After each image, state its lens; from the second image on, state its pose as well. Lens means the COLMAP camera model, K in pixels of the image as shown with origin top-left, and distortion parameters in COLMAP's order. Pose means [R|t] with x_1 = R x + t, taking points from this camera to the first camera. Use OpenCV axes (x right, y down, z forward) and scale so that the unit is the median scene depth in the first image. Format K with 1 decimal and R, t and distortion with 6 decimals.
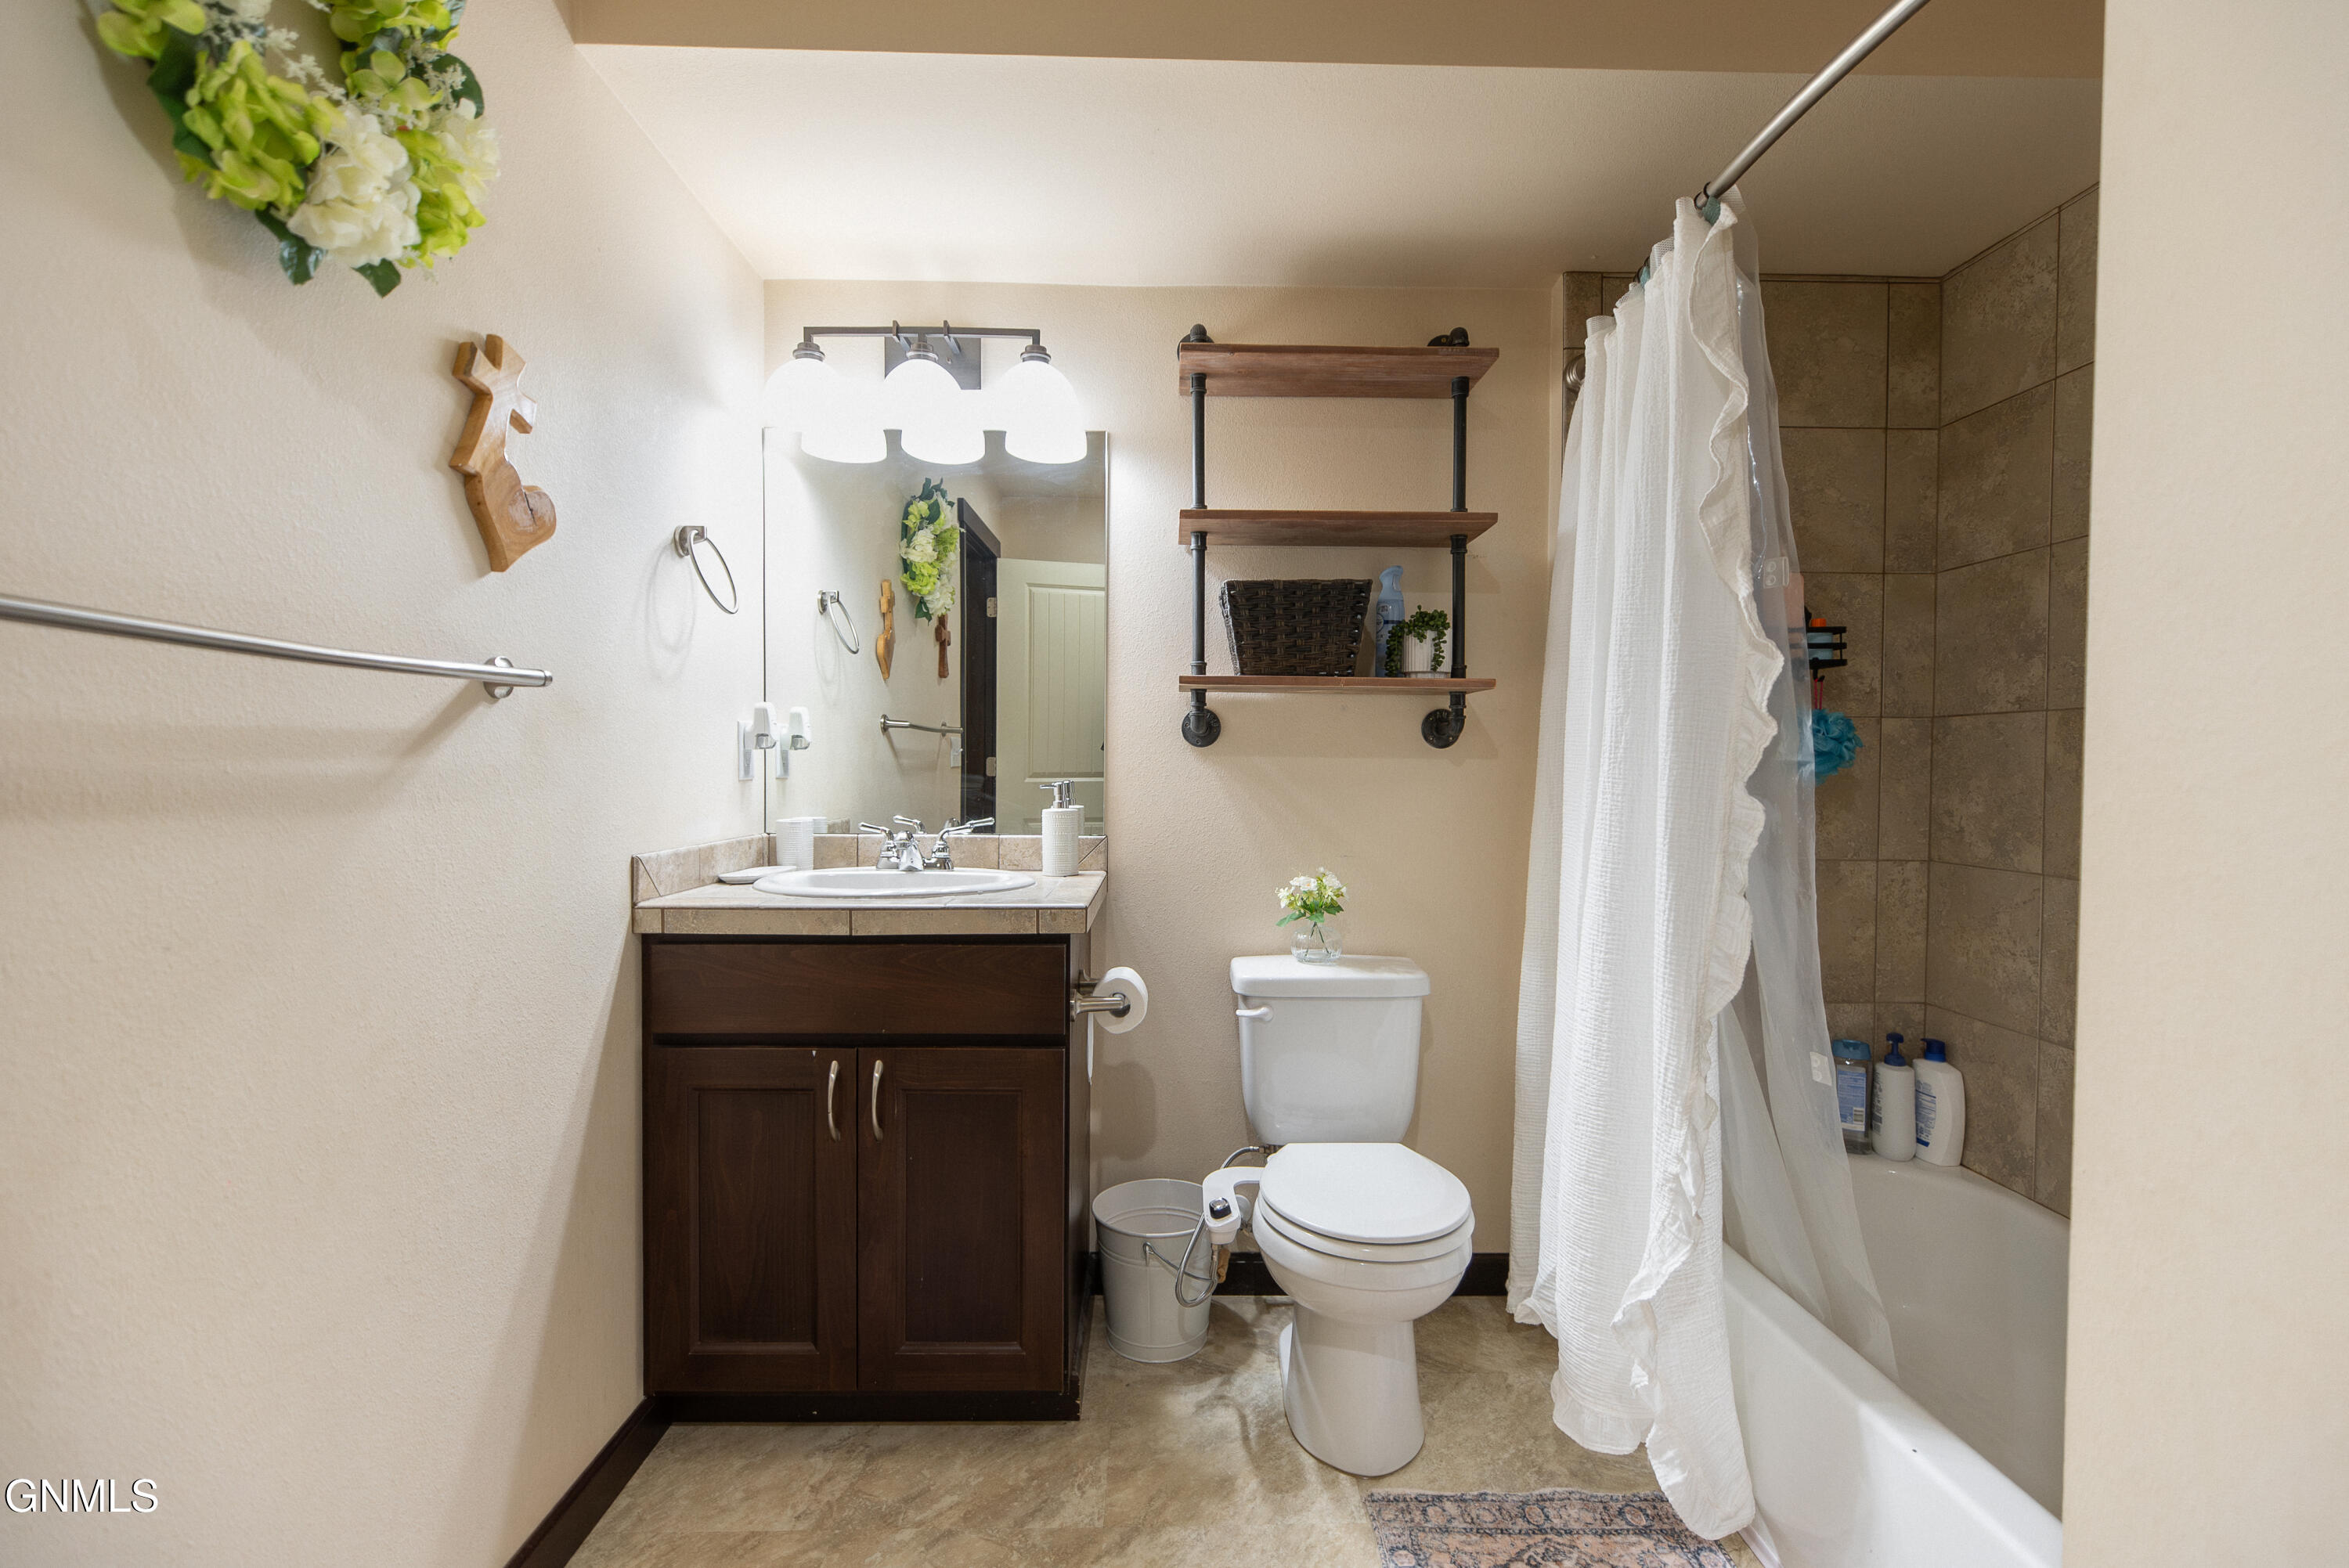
lens RADIAL K [[1063.8, 0, 1169.4], [0, 1063.8, 785.0], [0, 0, 1]] dist [-0.005391, 0.000547]
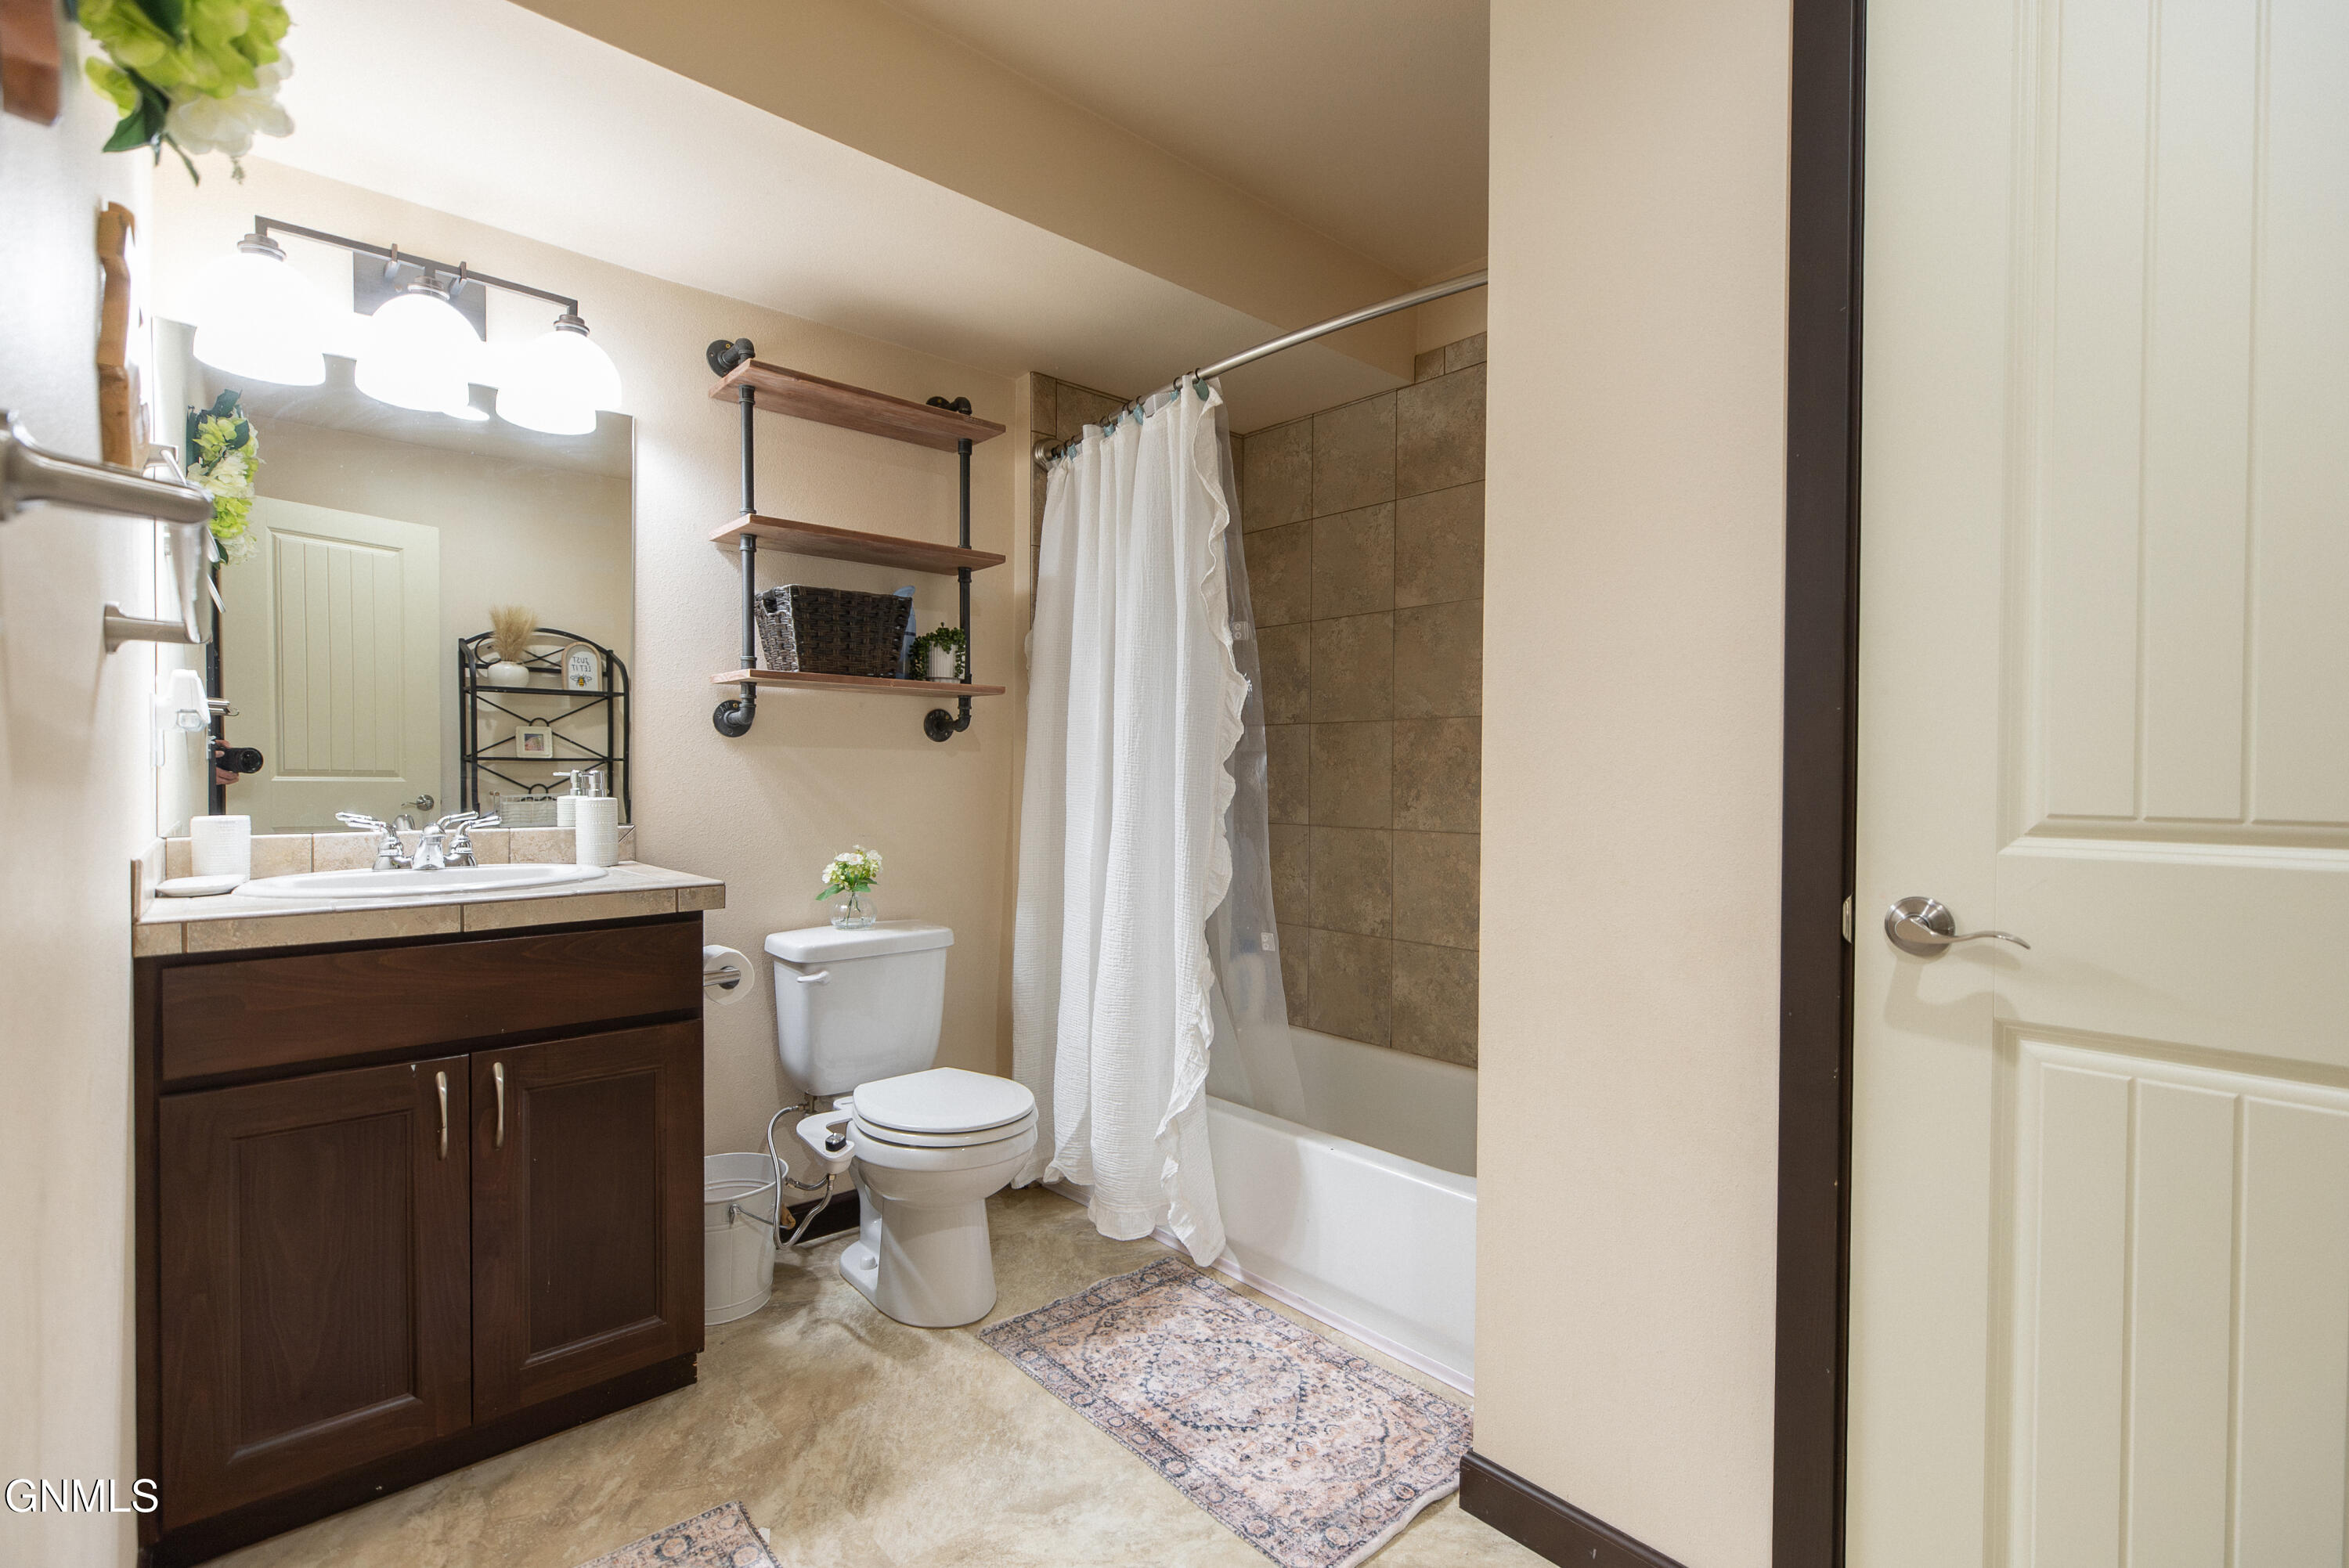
lens RADIAL K [[1063.8, 0, 1187.2], [0, 1063.8, 783.7], [0, 0, 1]] dist [-0.005391, 0.000547]
pose [[0.751325, -0.009961, 0.659857, -0.390090], [0.011802, 0.999929, 0.001656, 0.016715], [-0.659826, 0.006544, 0.751390, -0.096443]]
